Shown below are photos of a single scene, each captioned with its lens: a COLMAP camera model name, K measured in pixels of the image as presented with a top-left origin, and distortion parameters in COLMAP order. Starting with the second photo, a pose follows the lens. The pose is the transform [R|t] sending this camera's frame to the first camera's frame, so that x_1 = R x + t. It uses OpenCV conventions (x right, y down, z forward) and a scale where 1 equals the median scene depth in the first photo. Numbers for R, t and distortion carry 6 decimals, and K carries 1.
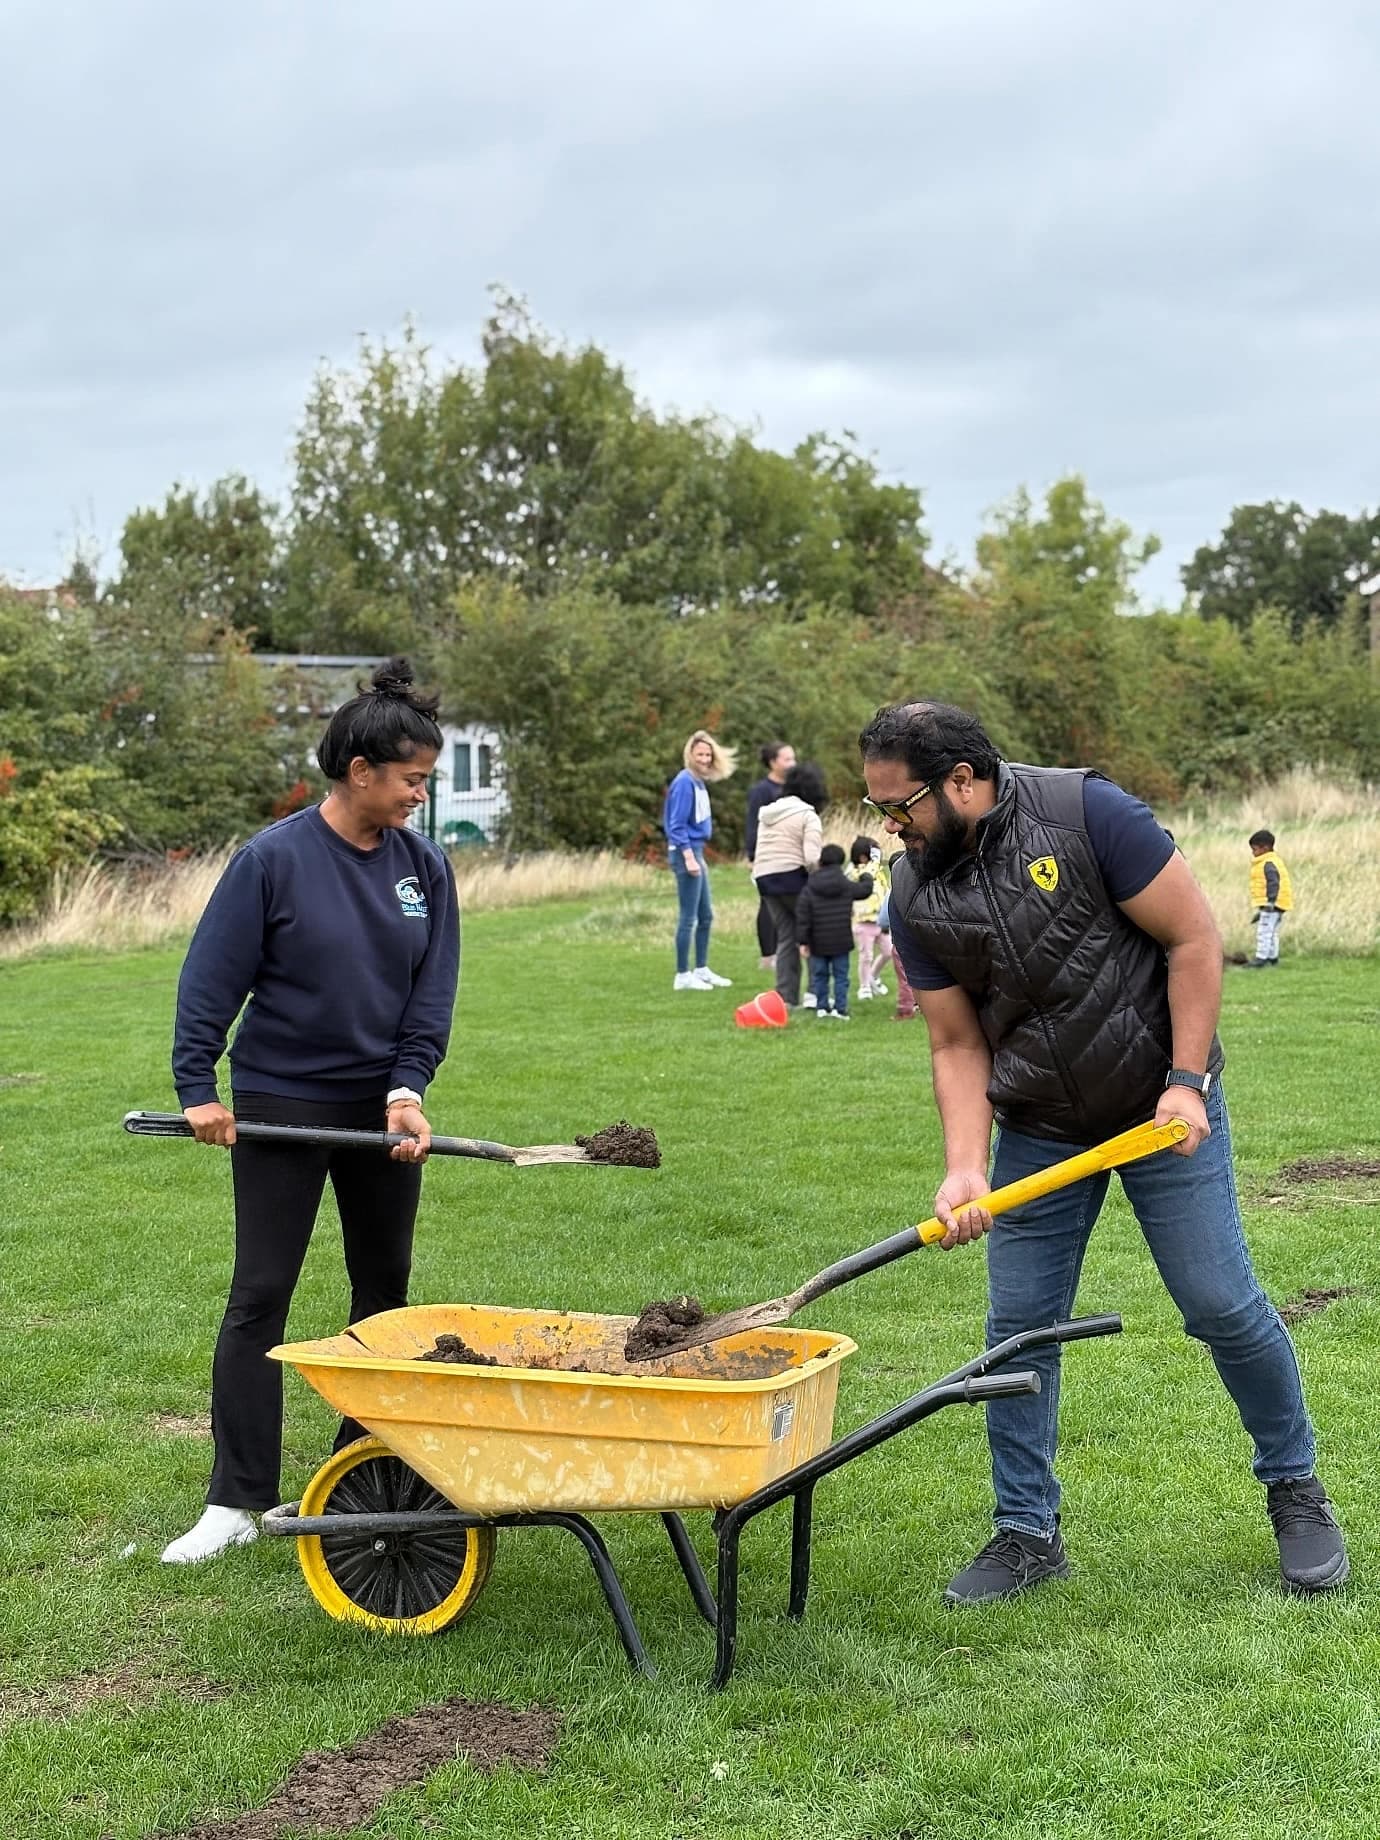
lens RADIAL K [[2369.8, 0, 690.0], [0, 2369.8, 920.0], [0, 0, 1]] dist [0.020448, -0.002339]
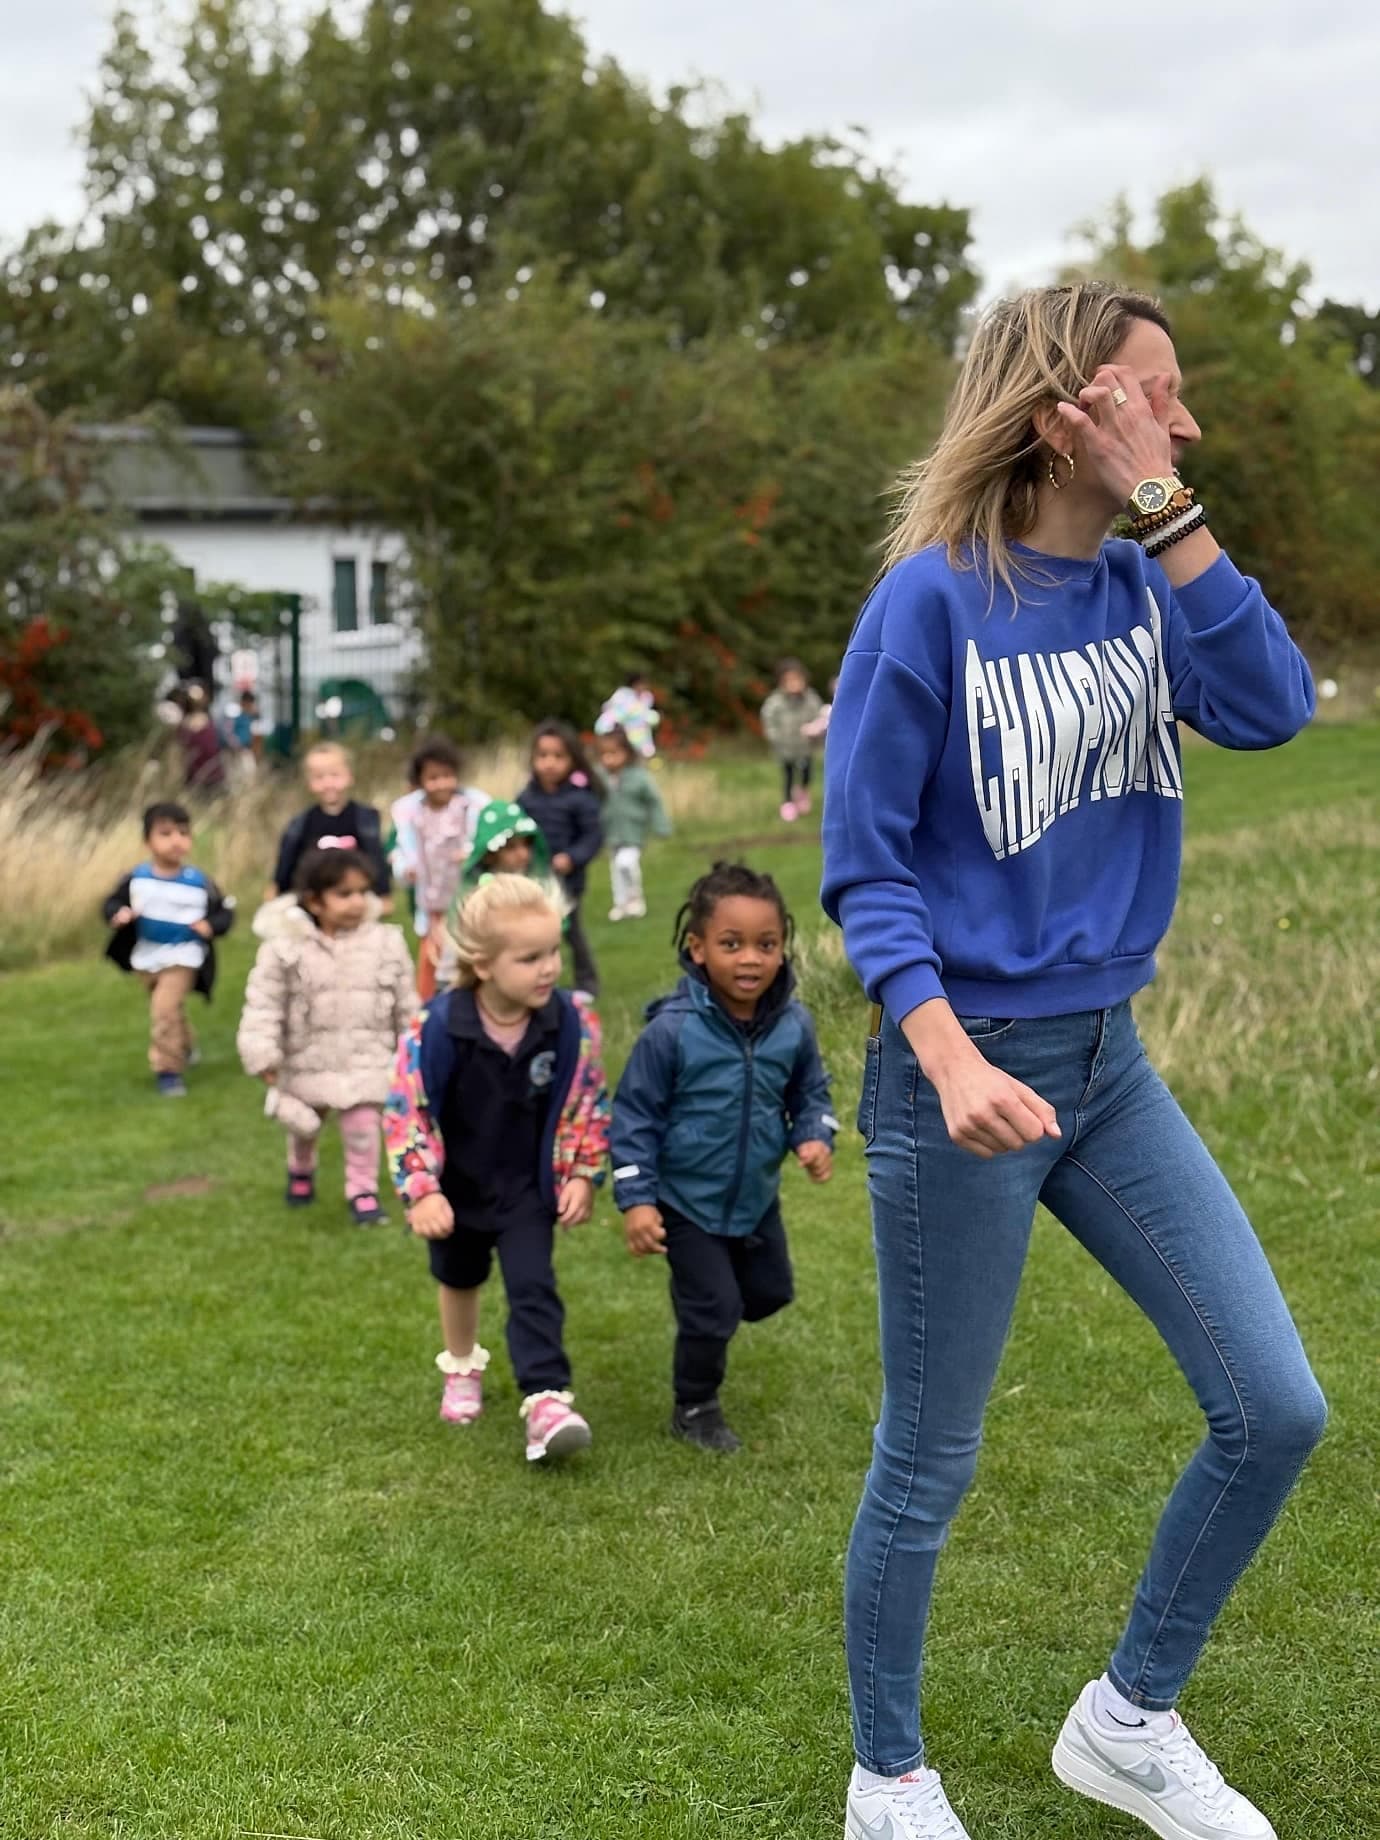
lens RADIAL K [[2369.8, 0, 690.0], [0, 2369.8, 920.0], [0, 0, 1]] dist [0.020448, -0.002339]
pose [[0.998842, -0.014970, 0.045724, -0.030309], [0.011729, 0.997454, 0.070342, -0.018297], [-0.046661, -0.069724, 0.996474, 0.315758]]
